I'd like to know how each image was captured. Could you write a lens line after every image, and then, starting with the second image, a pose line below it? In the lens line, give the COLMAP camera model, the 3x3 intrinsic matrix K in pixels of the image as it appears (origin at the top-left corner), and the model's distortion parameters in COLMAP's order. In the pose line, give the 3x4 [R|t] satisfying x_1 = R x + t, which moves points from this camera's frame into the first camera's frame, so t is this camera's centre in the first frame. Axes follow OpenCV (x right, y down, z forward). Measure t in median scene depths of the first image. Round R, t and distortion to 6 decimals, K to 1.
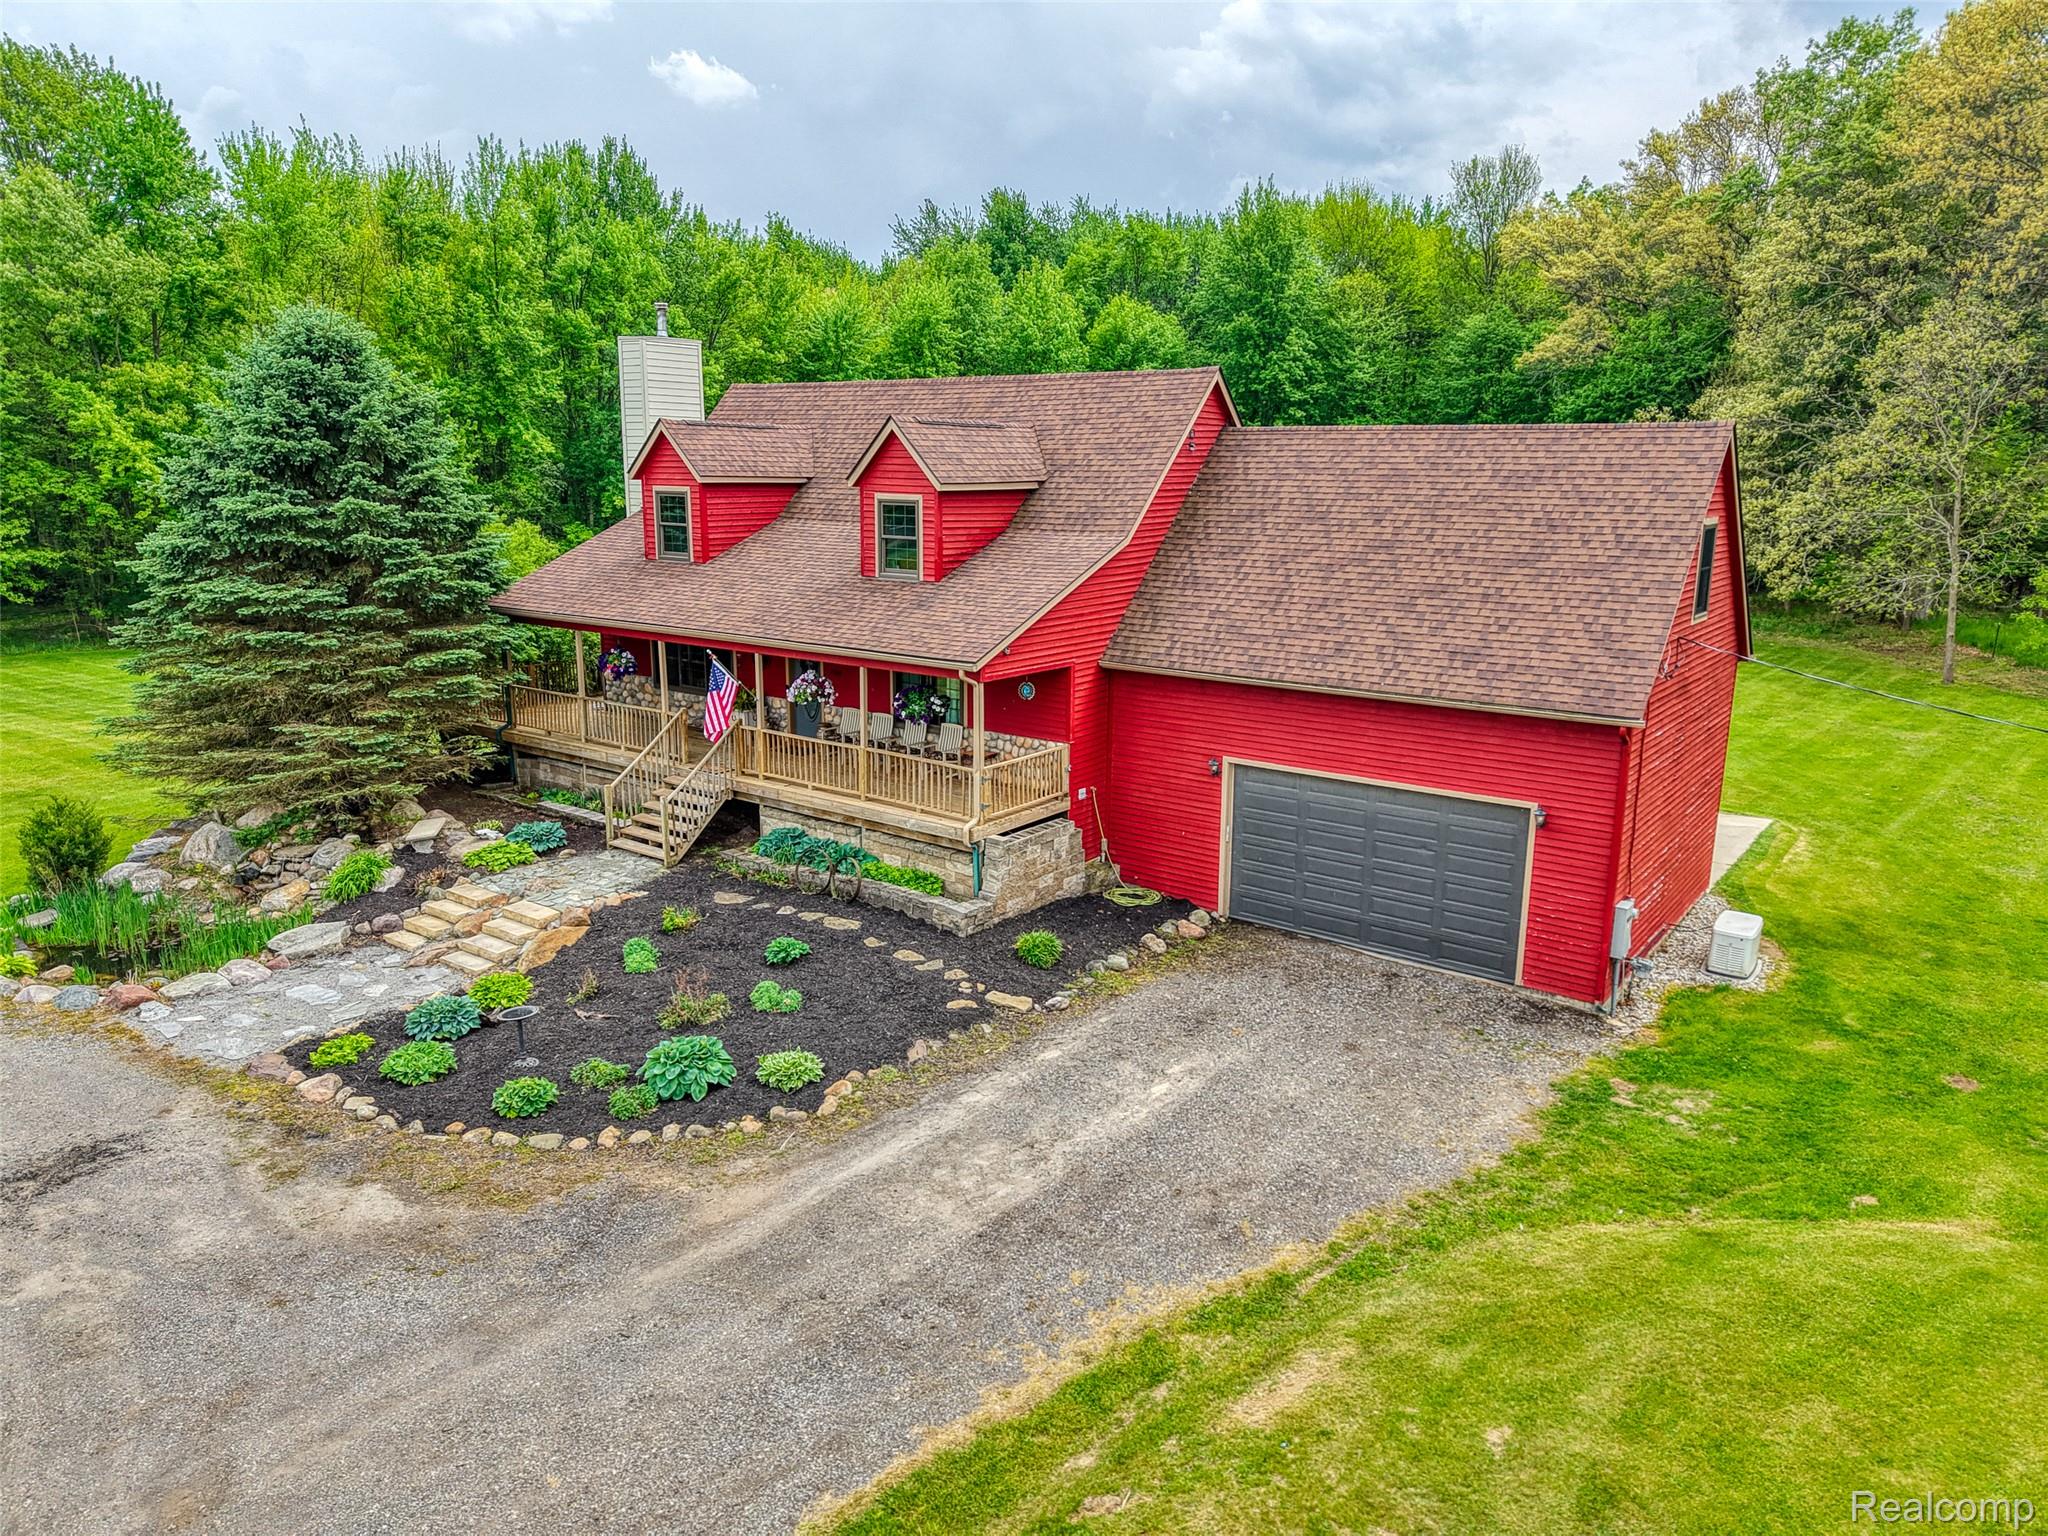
lens RADIAL K [[1354.0, 0, 1027.3], [0, 1354.0, 782.5], [0, 0, 1]] dist [0.044444, -0.038204]
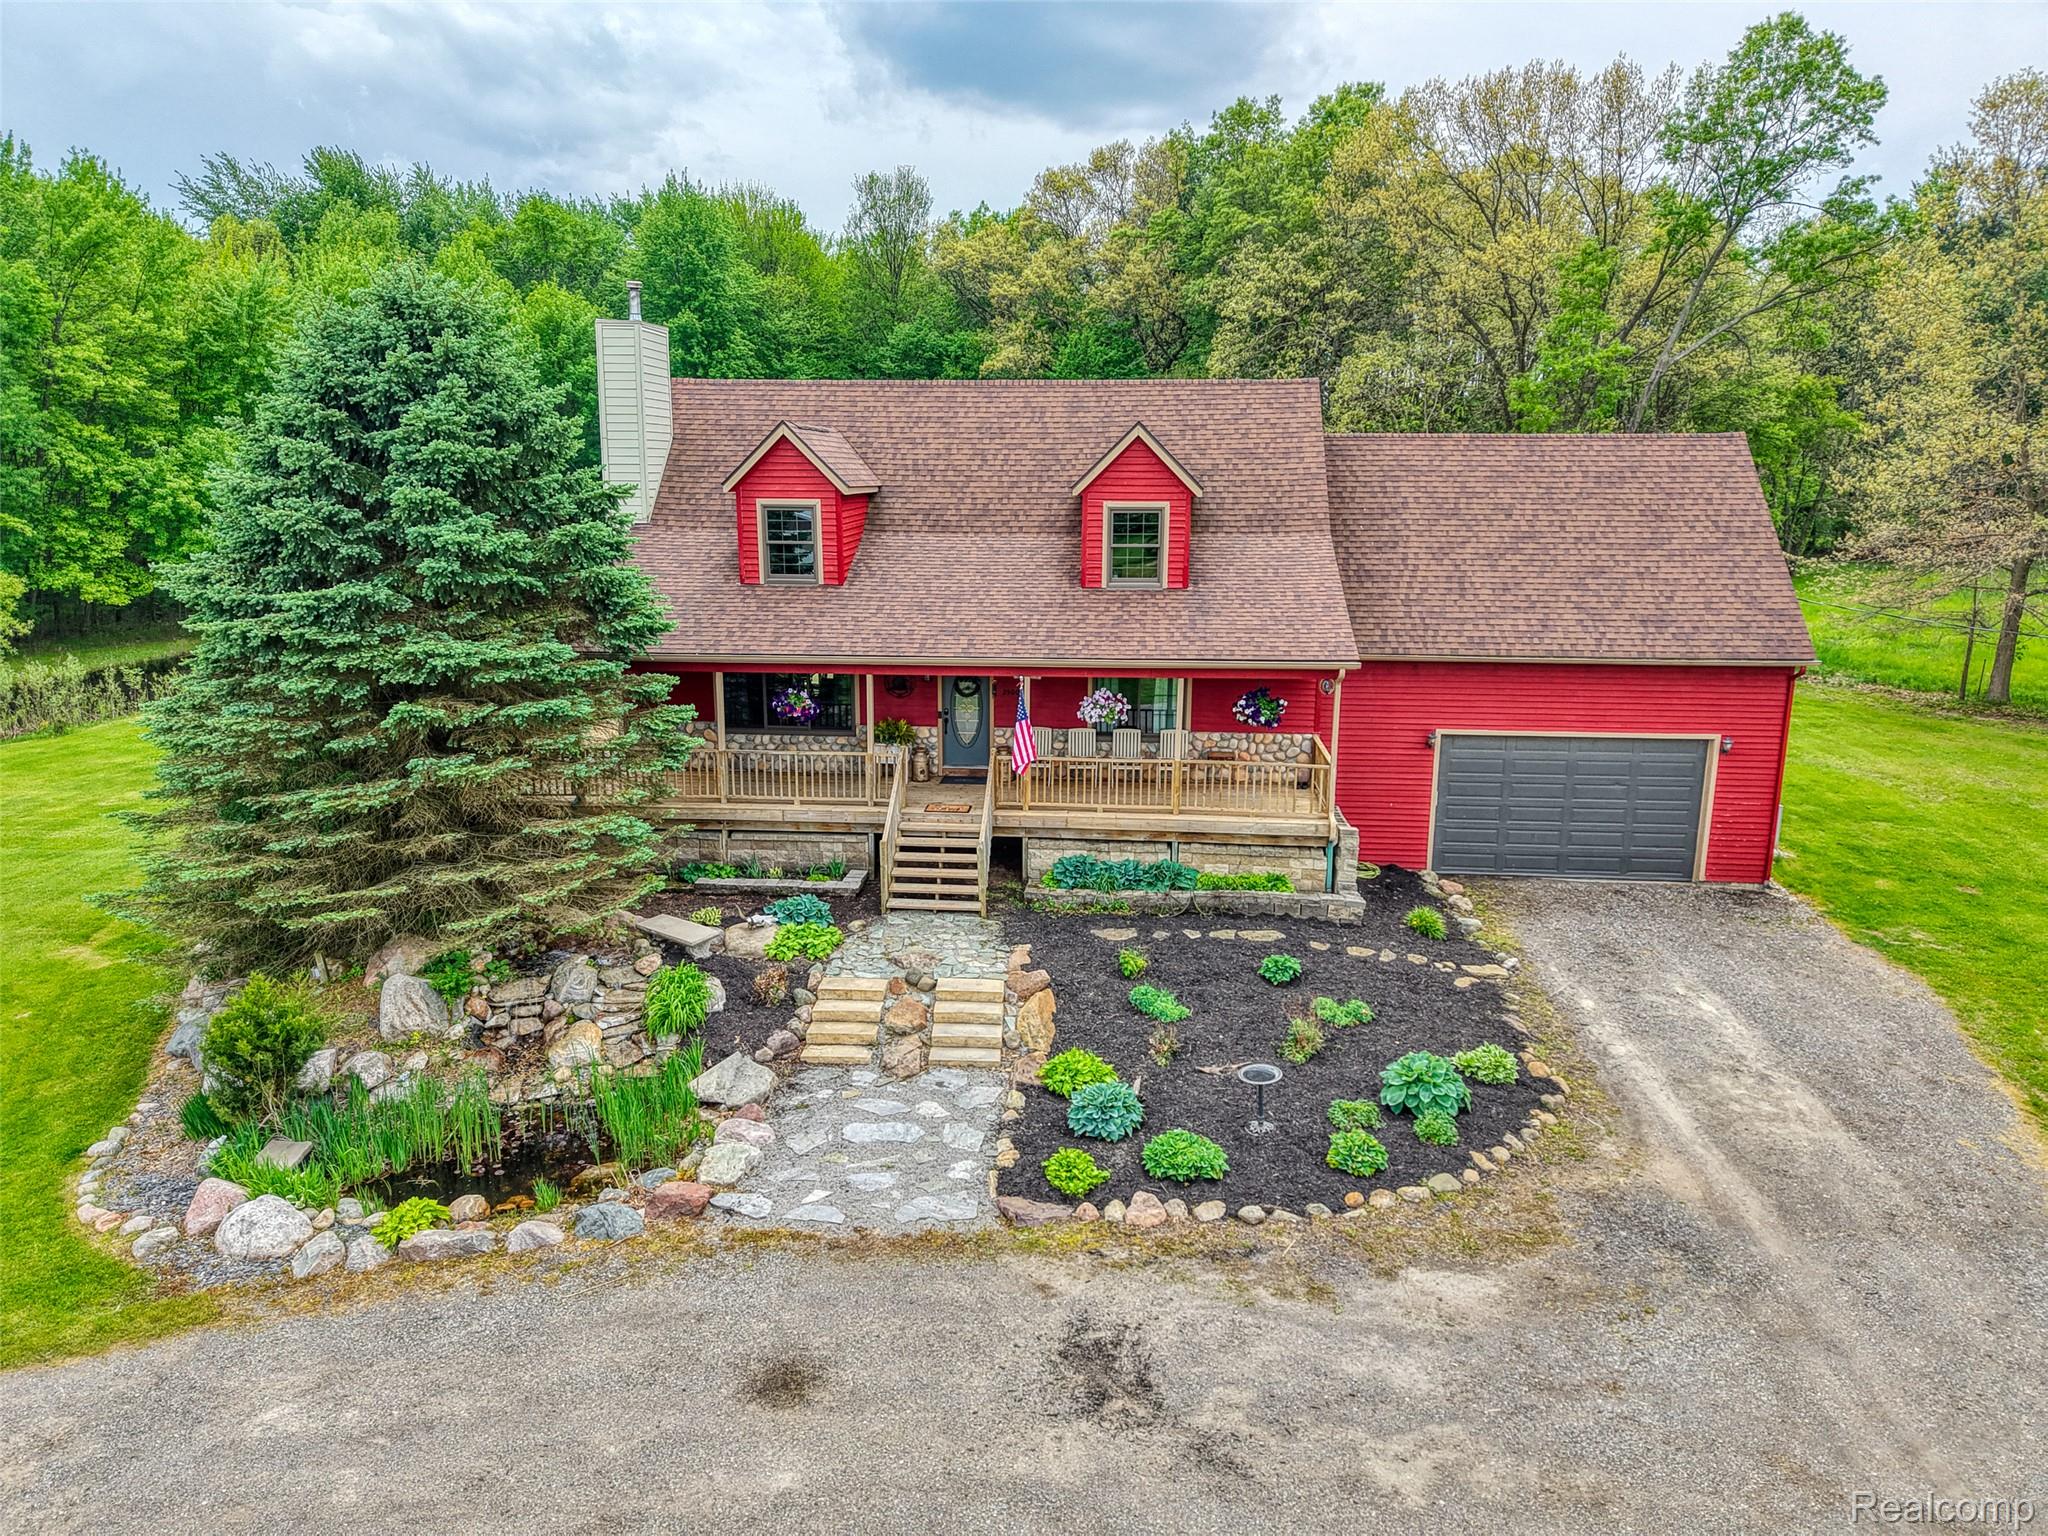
lens RADIAL K [[1354.0, 0, 1022.0], [0, 1354.0, 761.3], [0, 0, 1]] dist [0.044444, -0.038204]
pose [[0.844474, -0.119023, 0.522205, -0.766792], [0.126855, 0.991701, 0.020890, -0.062777], [-0.520358, 0.048603, 0.852564, 0.234577]]
